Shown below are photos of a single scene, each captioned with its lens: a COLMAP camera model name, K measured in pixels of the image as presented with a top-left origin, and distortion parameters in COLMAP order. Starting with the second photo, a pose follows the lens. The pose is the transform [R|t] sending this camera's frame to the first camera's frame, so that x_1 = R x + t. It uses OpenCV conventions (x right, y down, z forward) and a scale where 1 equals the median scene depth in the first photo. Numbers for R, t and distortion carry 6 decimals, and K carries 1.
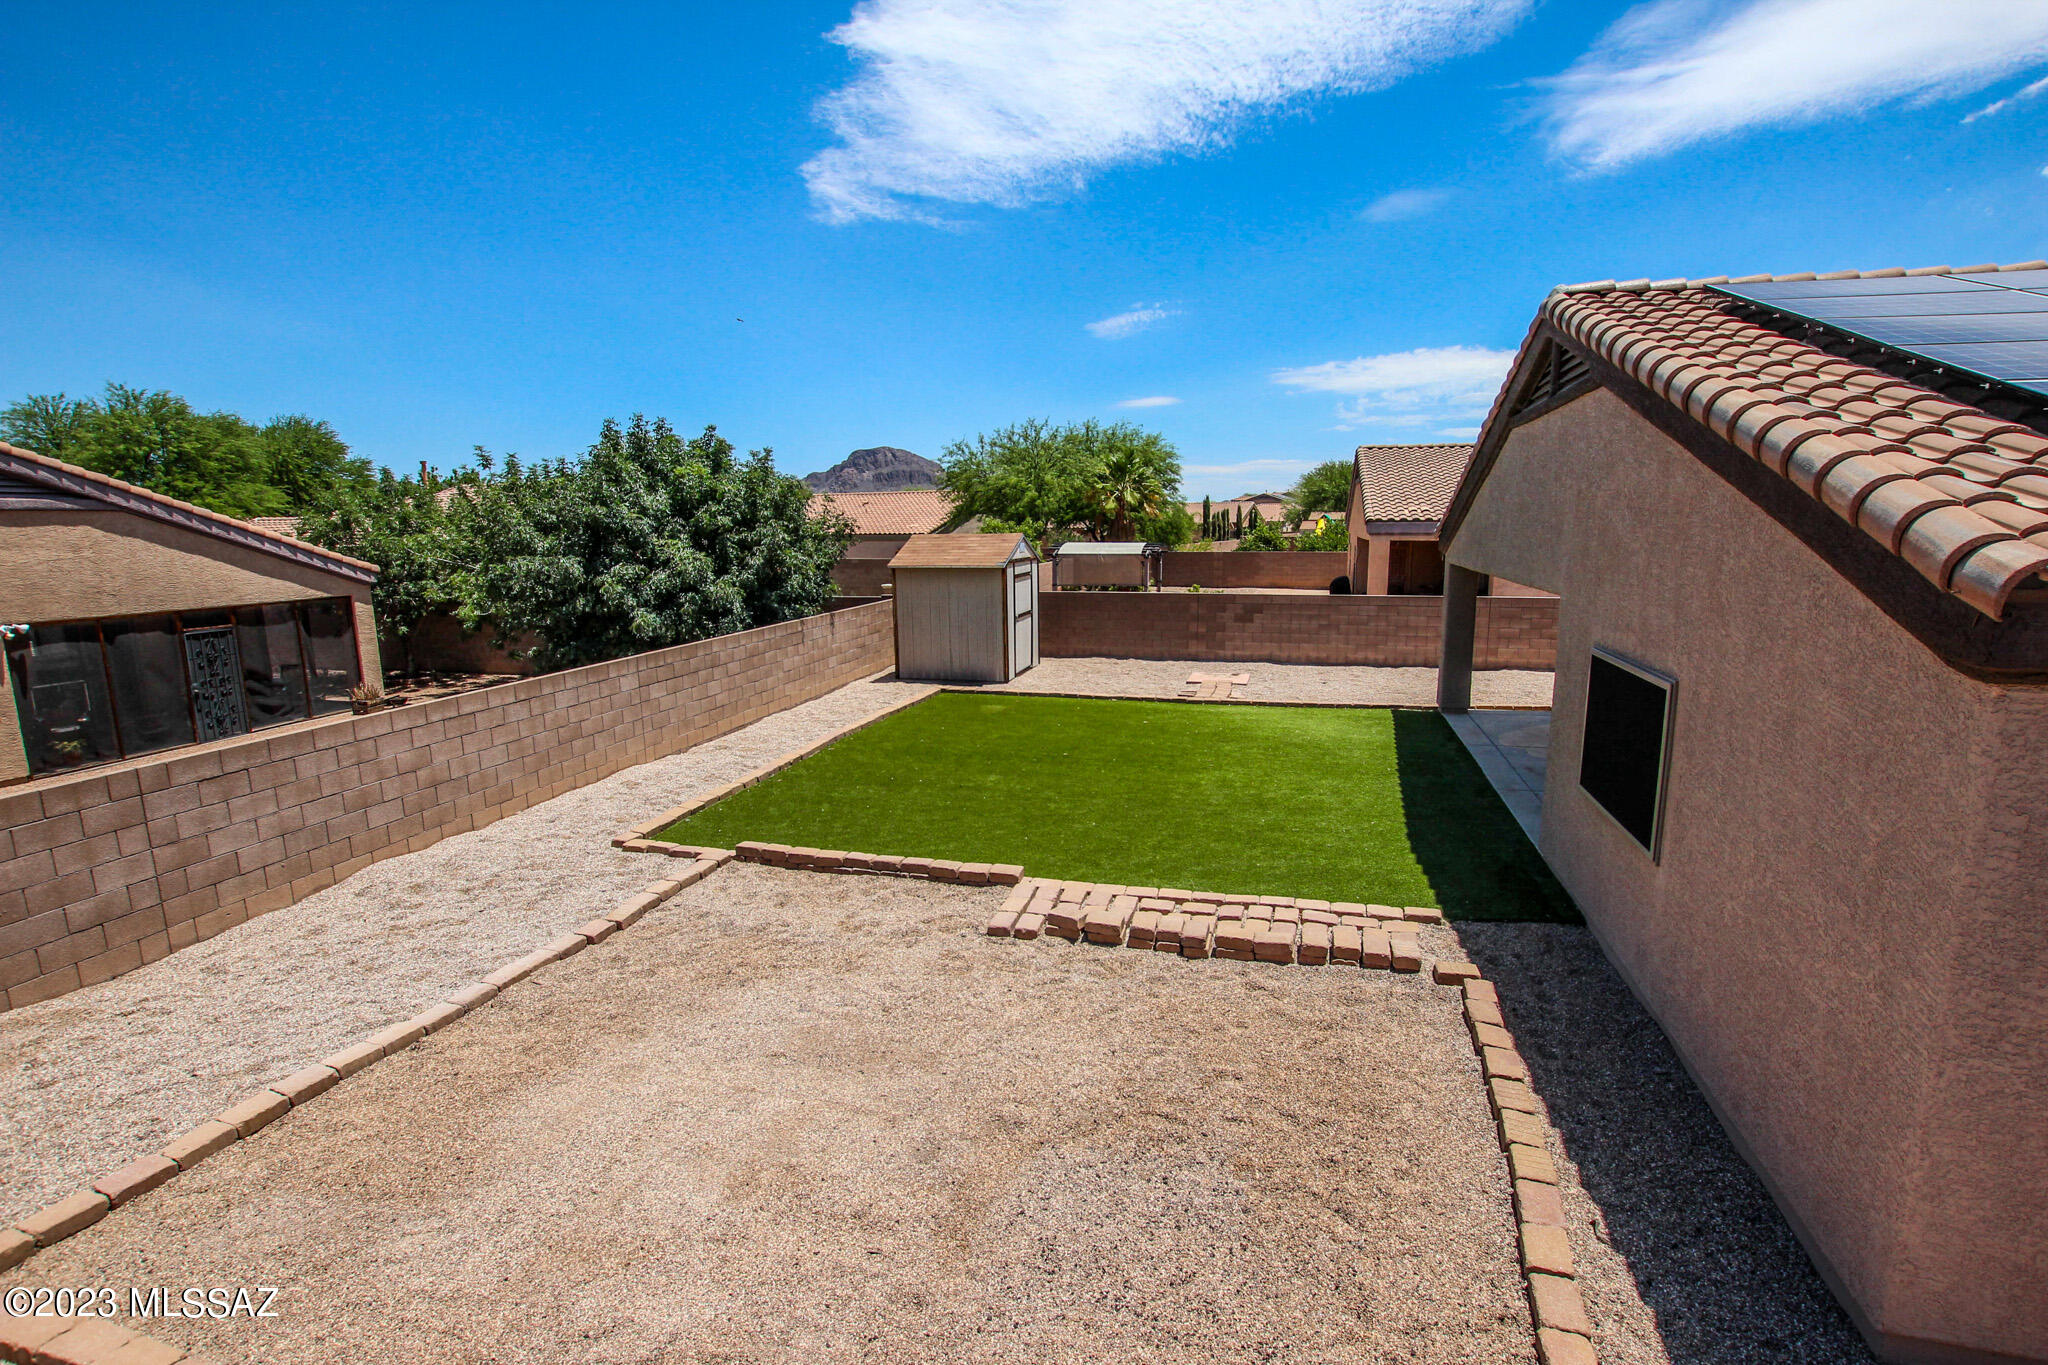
lens RADIAL K [[937.1, 0, 1058.3], [0, 937.1, 685.7], [0, 0, 1]] dist [-0.029977, 0.001083]
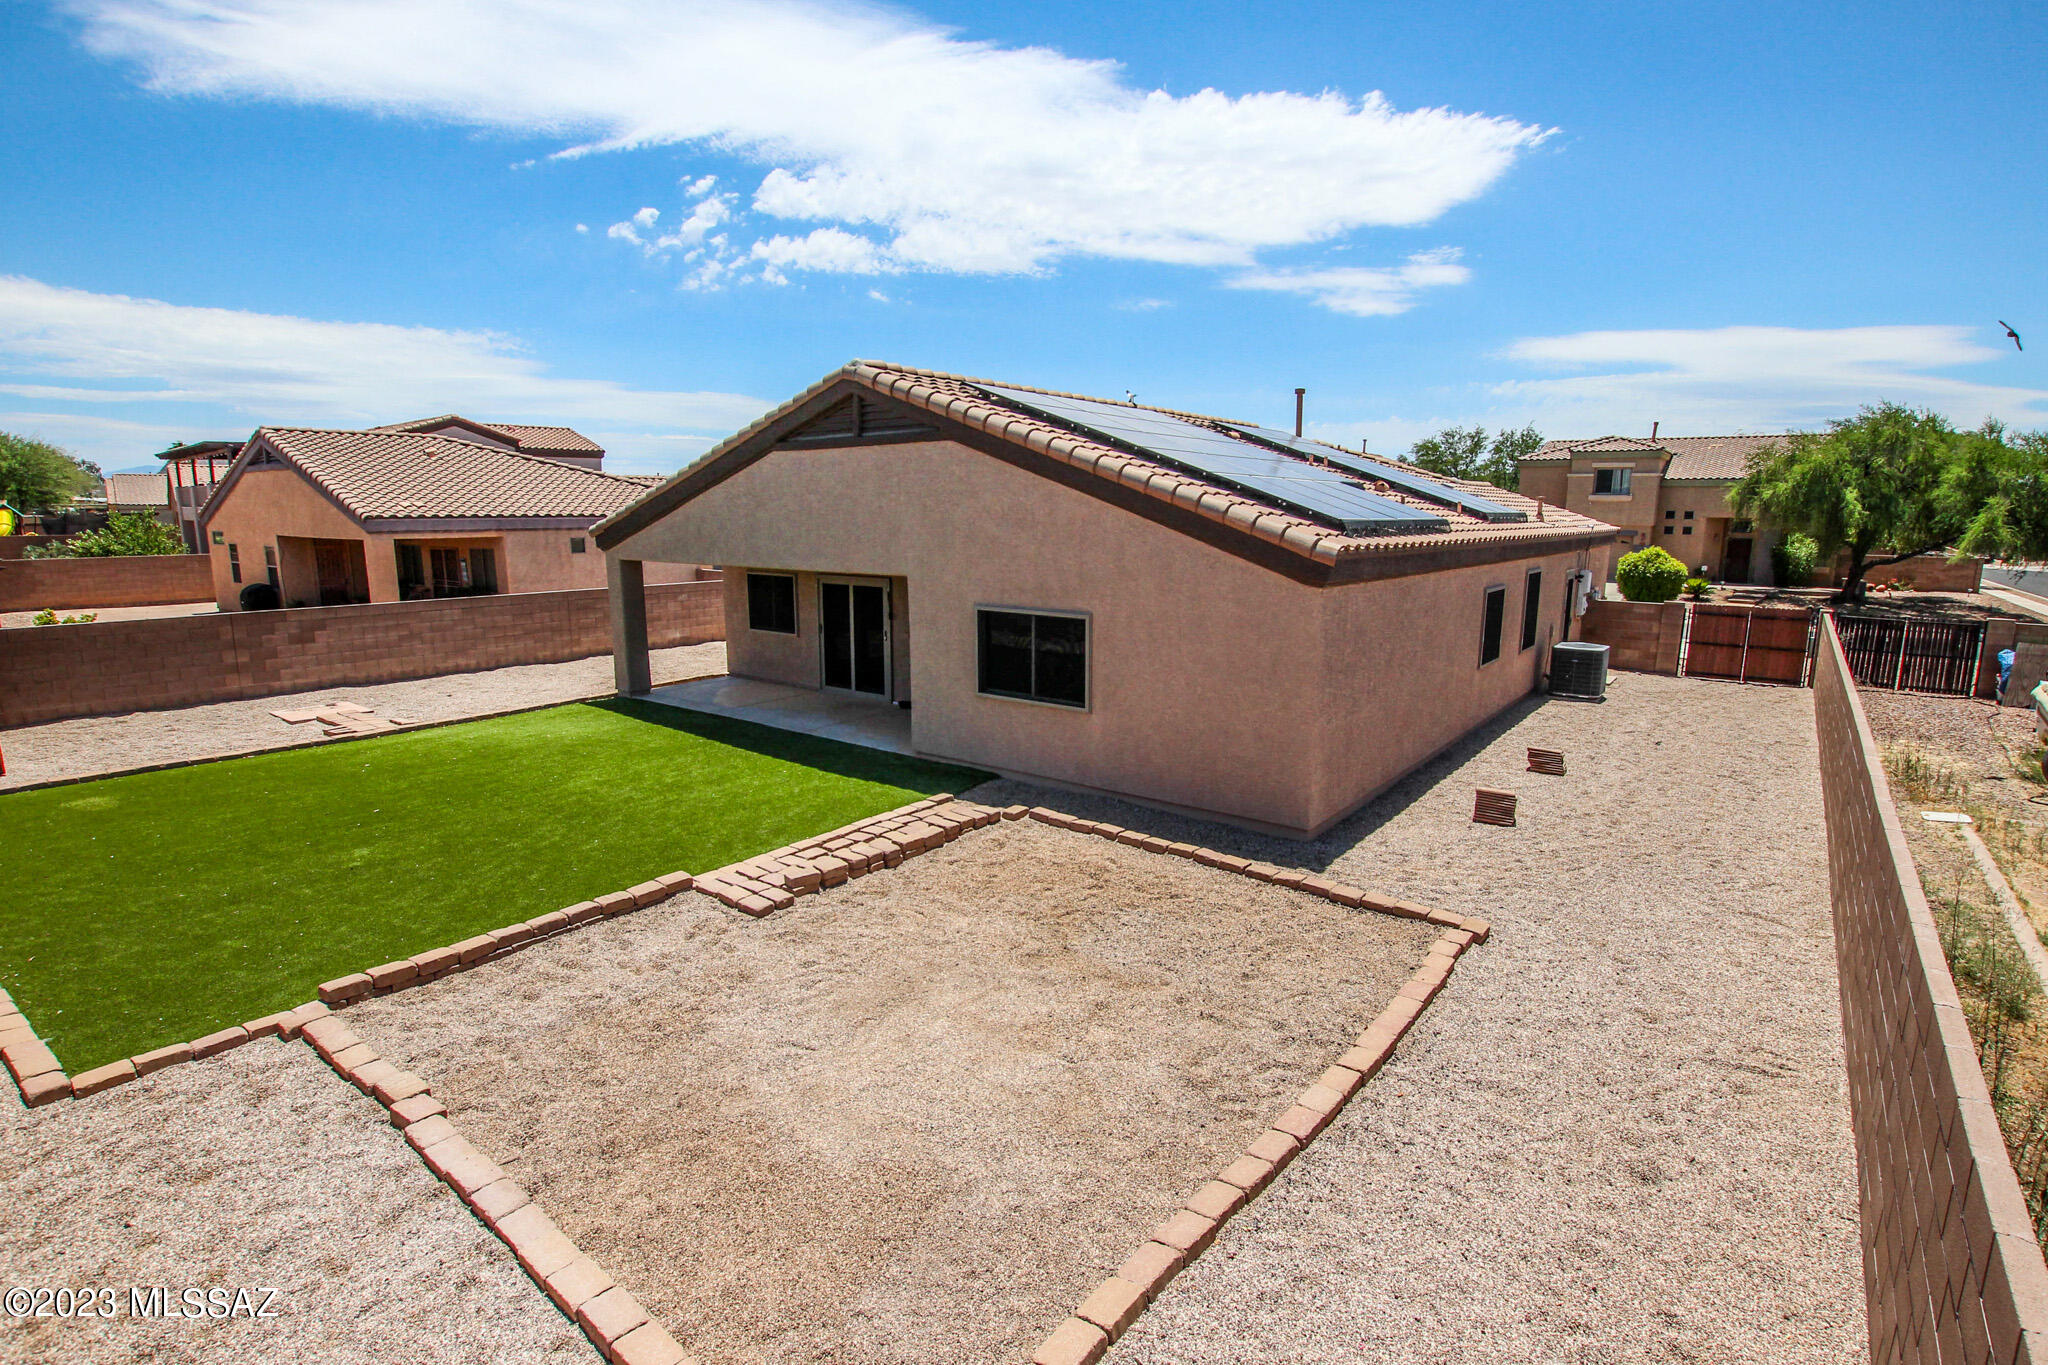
lens RADIAL K [[937.1, 0, 1058.3], [0, 937.1, 685.7], [0, 0, 1]] dist [-0.029977, 0.001083]
pose [[0.395046, -0.157293, 0.905095, -0.756937], [0.148842, 0.983174, 0.105897, -0.049268], [-0.906523, 0.092882, 0.411811, 0.199489]]
